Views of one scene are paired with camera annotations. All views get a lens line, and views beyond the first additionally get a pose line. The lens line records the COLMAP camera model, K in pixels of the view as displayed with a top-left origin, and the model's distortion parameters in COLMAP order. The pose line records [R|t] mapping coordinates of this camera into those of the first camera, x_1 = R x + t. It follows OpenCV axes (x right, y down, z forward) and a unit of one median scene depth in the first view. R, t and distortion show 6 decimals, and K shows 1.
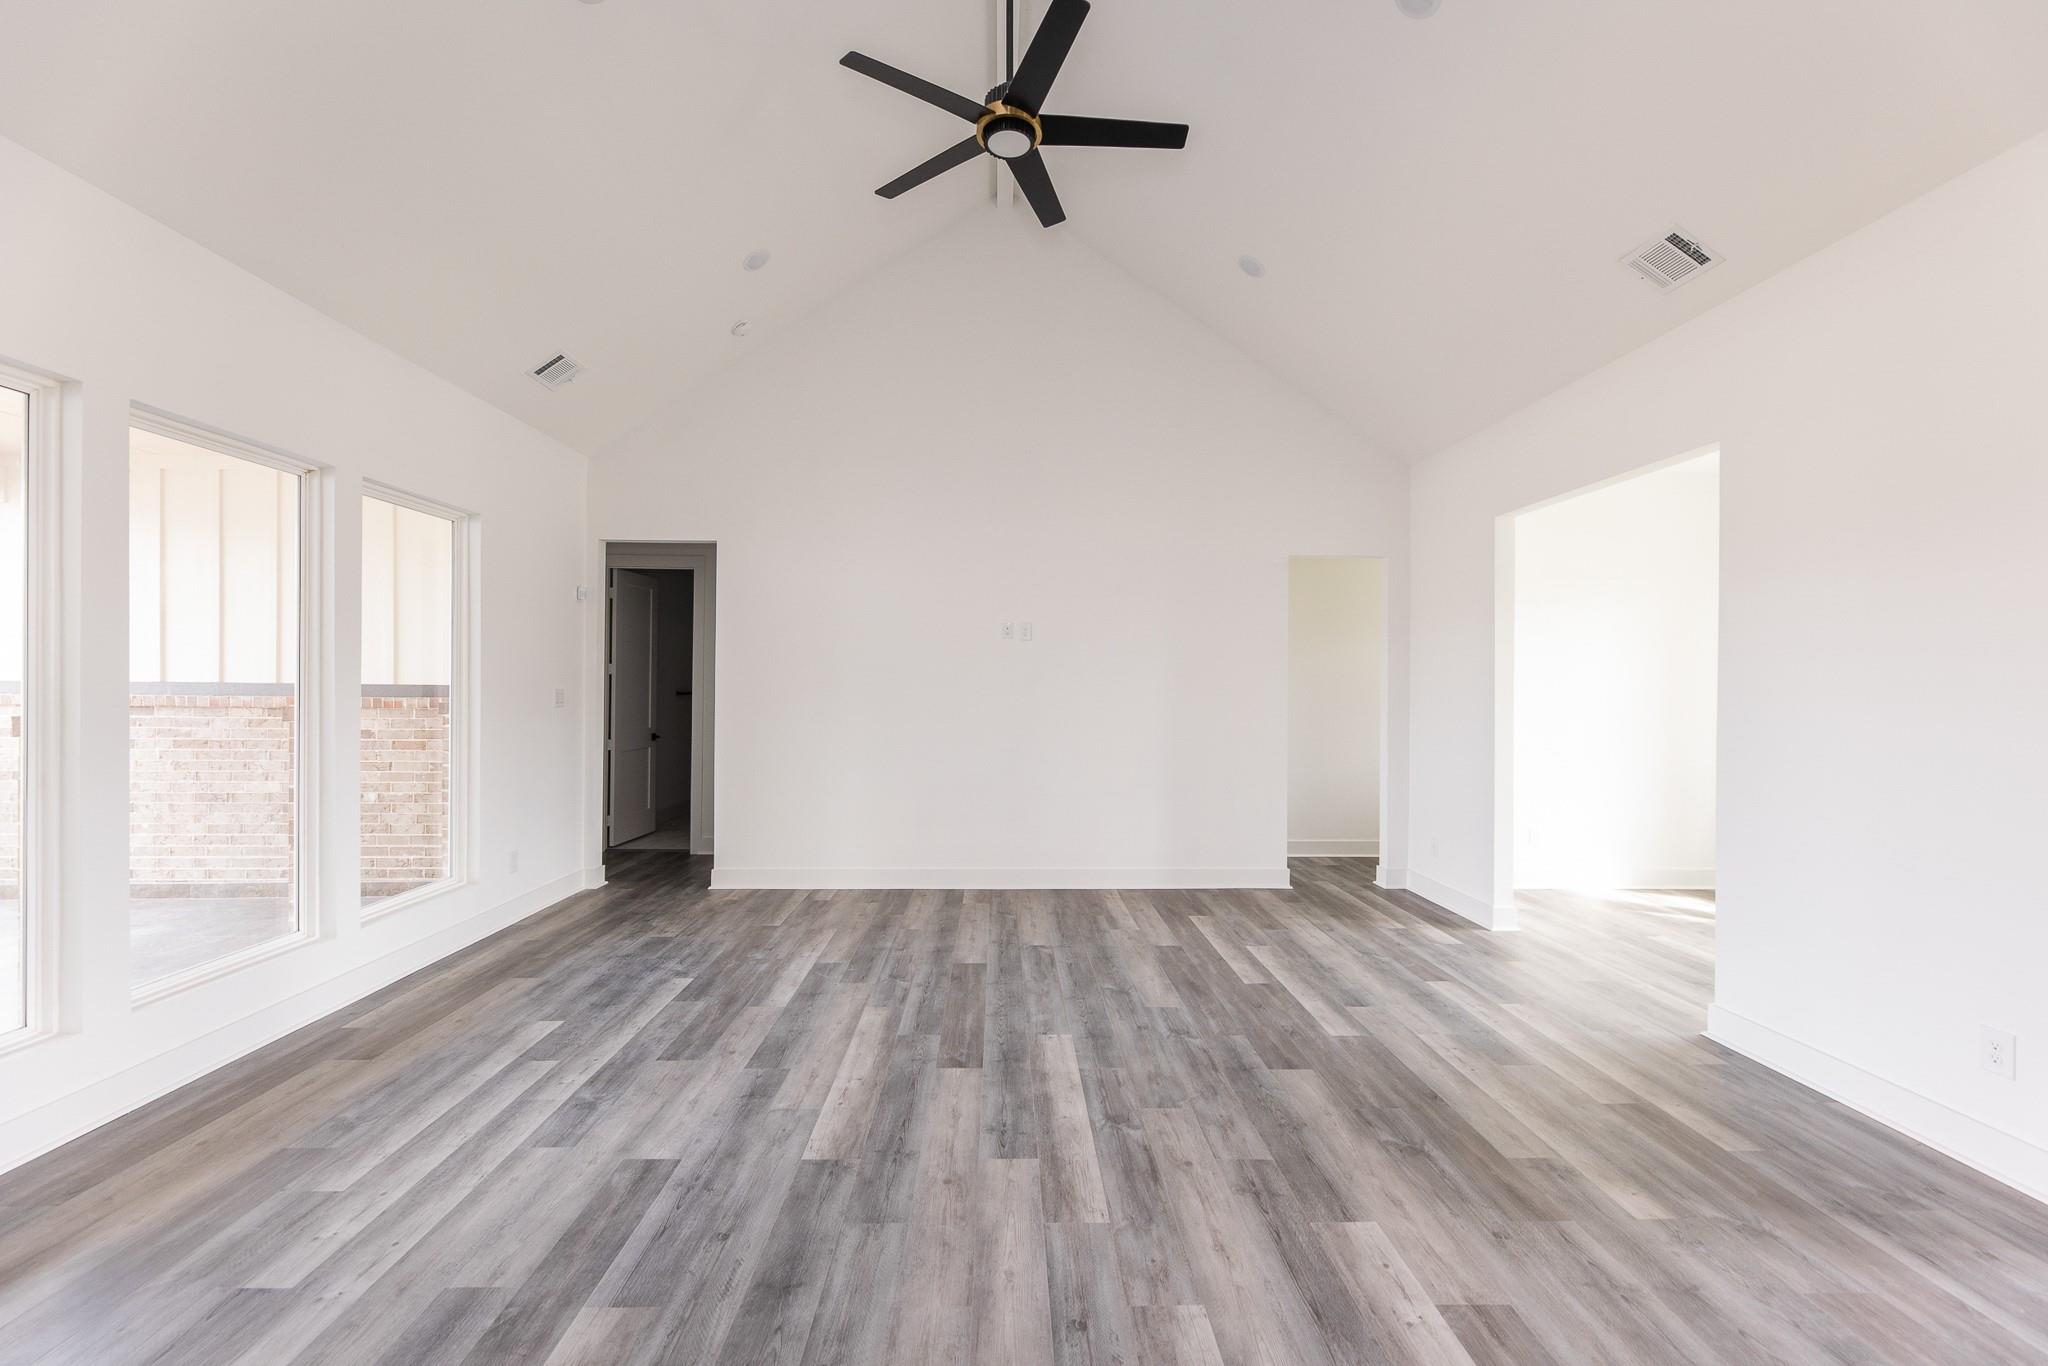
lens RADIAL K [[836.2, 0, 1013.2], [0, 836.2, 683.5], [0, 0, 1]] dist [-0.003243, 0.000270]
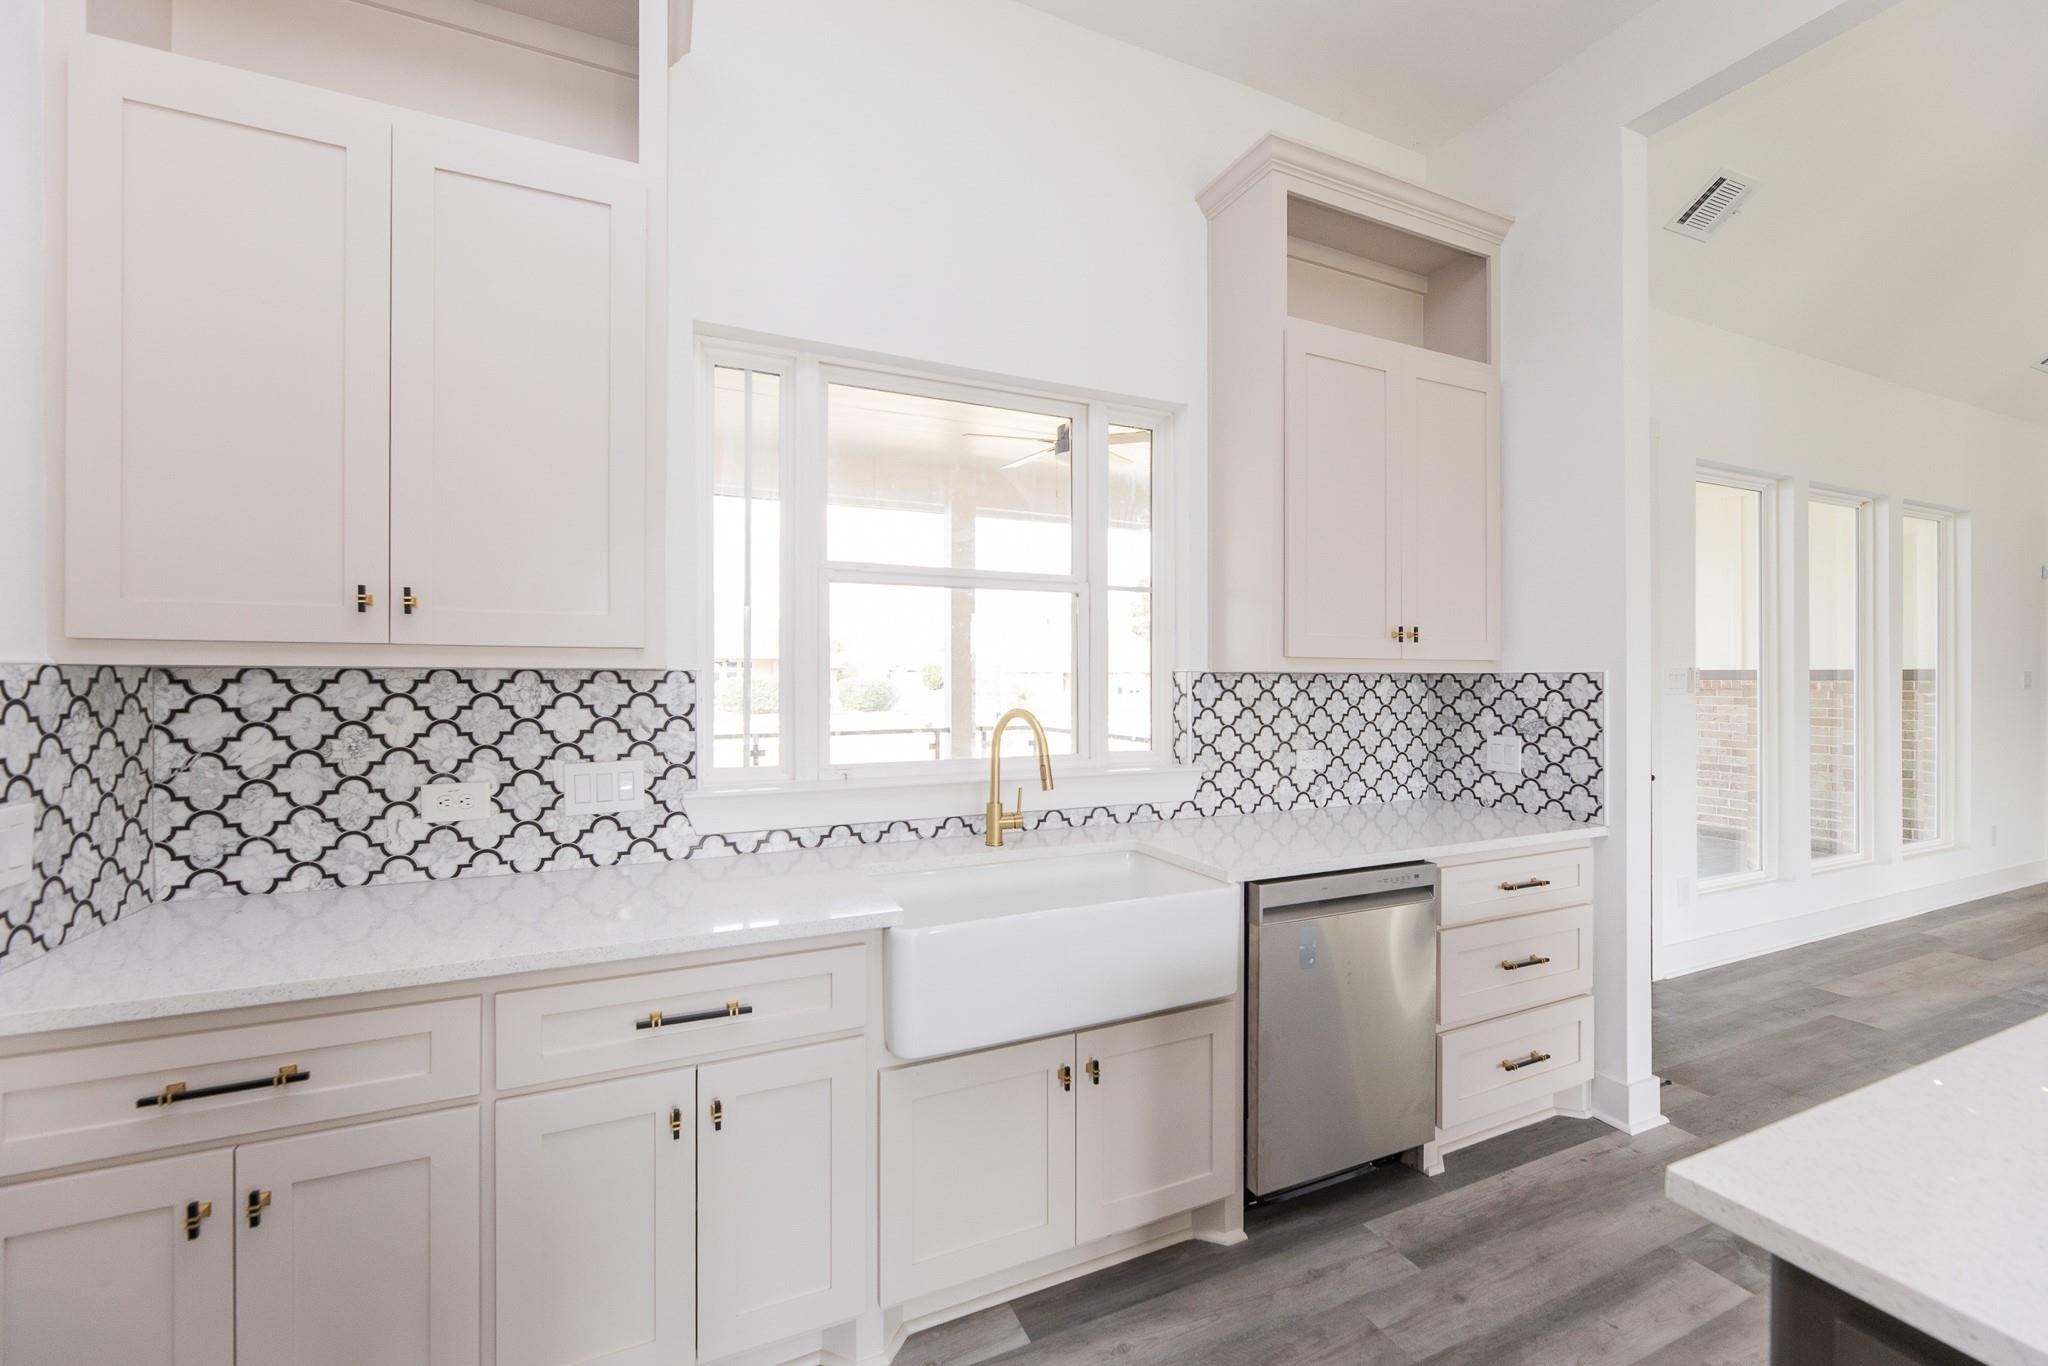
lens RADIAL K [[831.5, 0, 1034.3], [0, 831.5, 679.2], [0, 0, 1]] dist [-0.002246, 0.000493]
pose [[0.397936, -0.003779, -0.917405, -0.168464], [0.005303, 0.999984, -0.001819, 0.017169], [0.917398, -0.004141, 0.397950, -0.711112]]
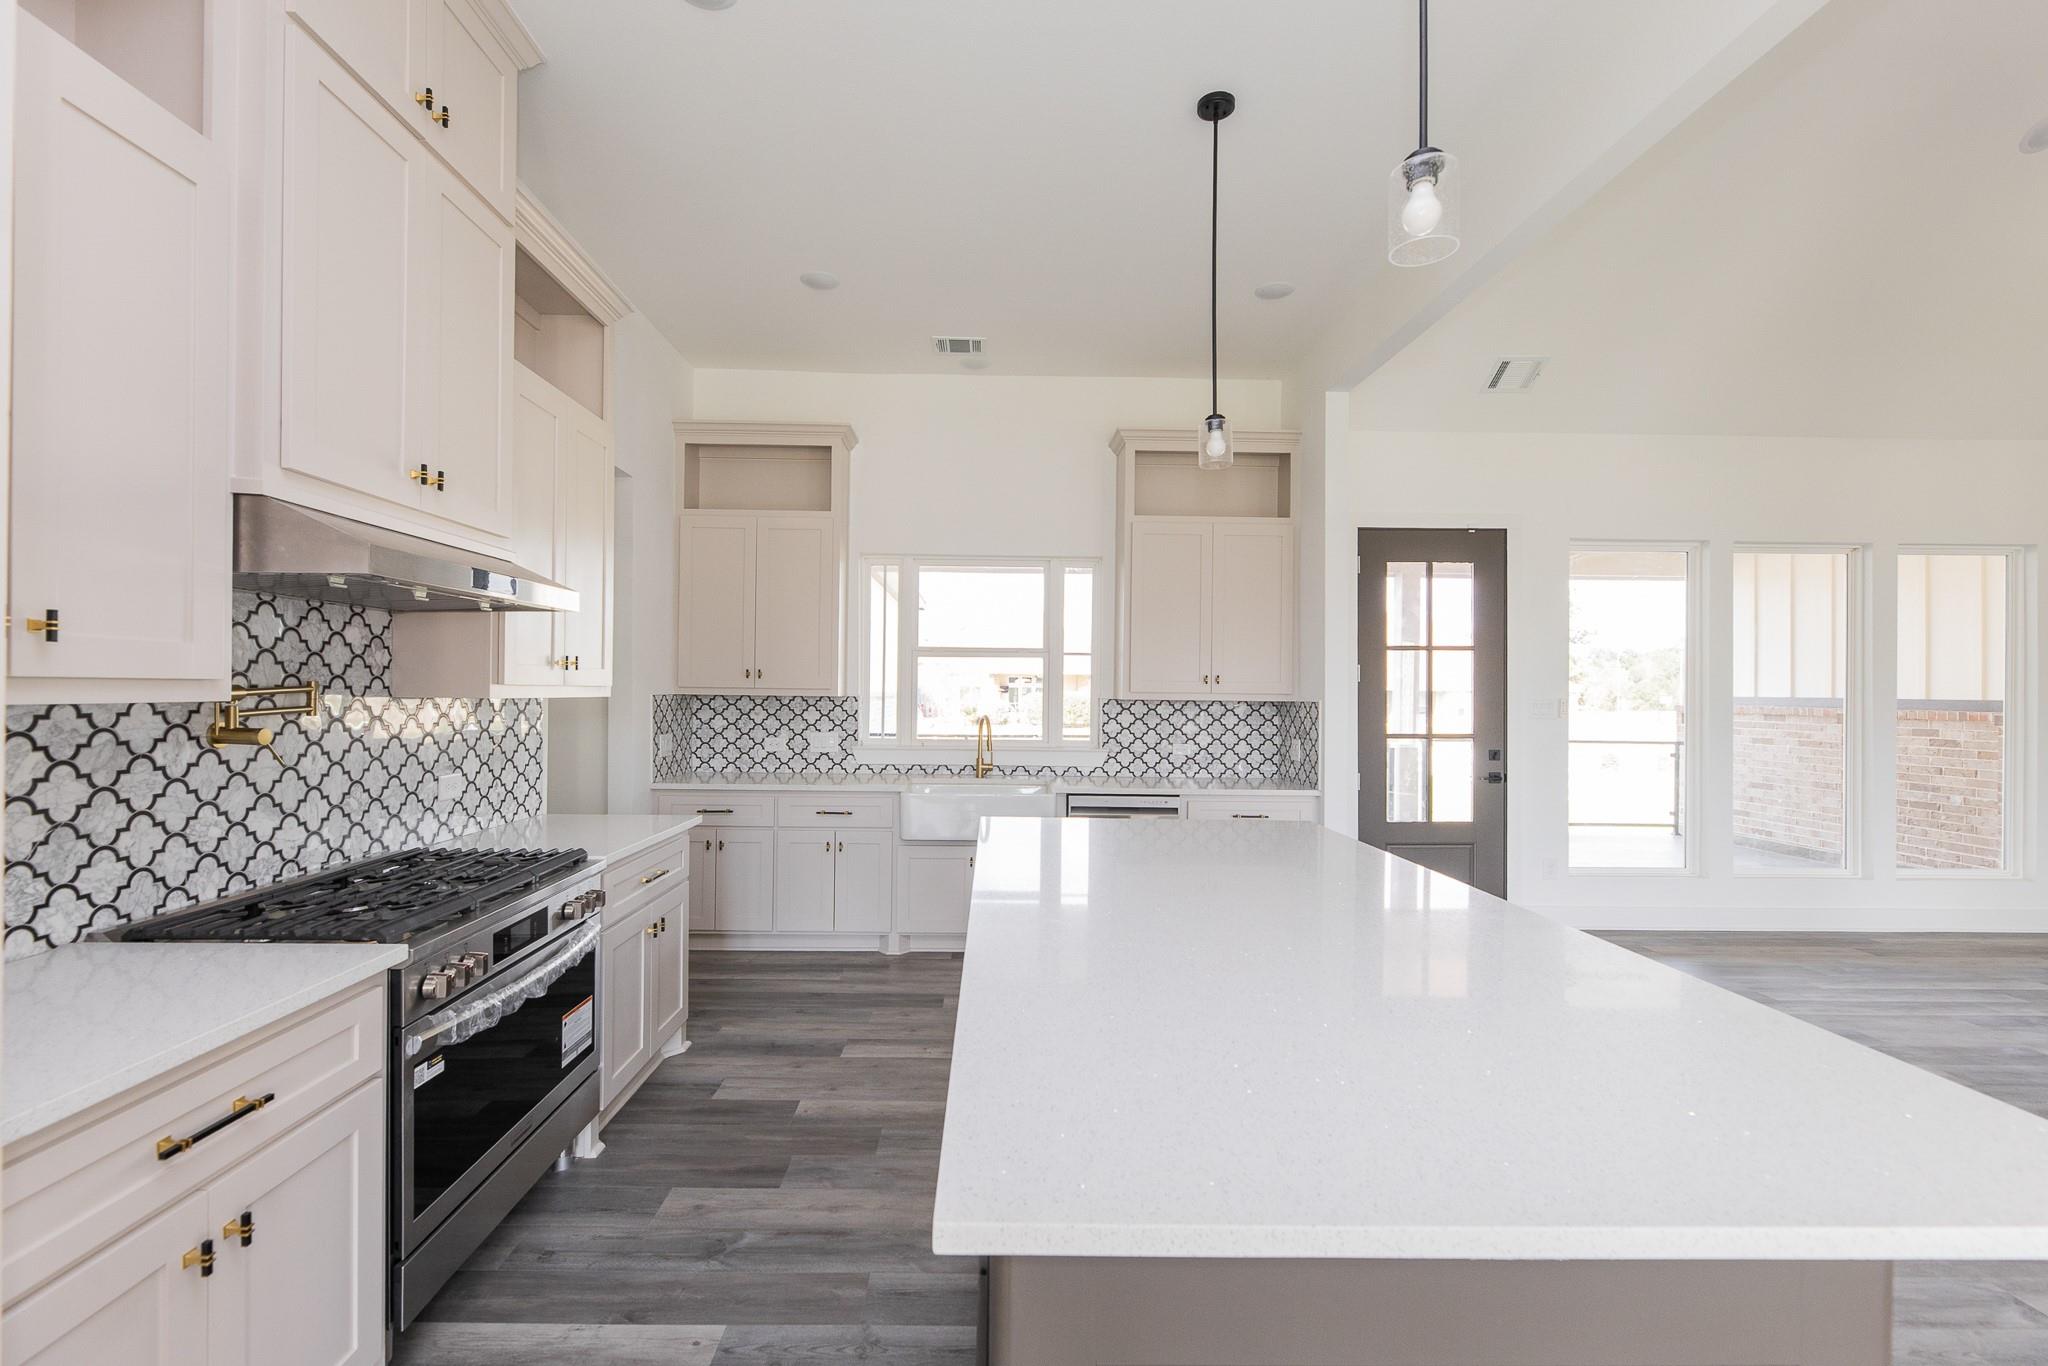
lens RADIAL K [[878.1, 0, 996.0], [0, 878.1, 693.1], [0, 0, 1]] dist [-0.002230, -0.000766]
pose [[-0.008350, -0.003762, -0.999958, 0.668806], [-0.006656, 0.999971, -0.003707, 0.007333], [0.999943, 0.006624, -0.008375, -0.458789]]
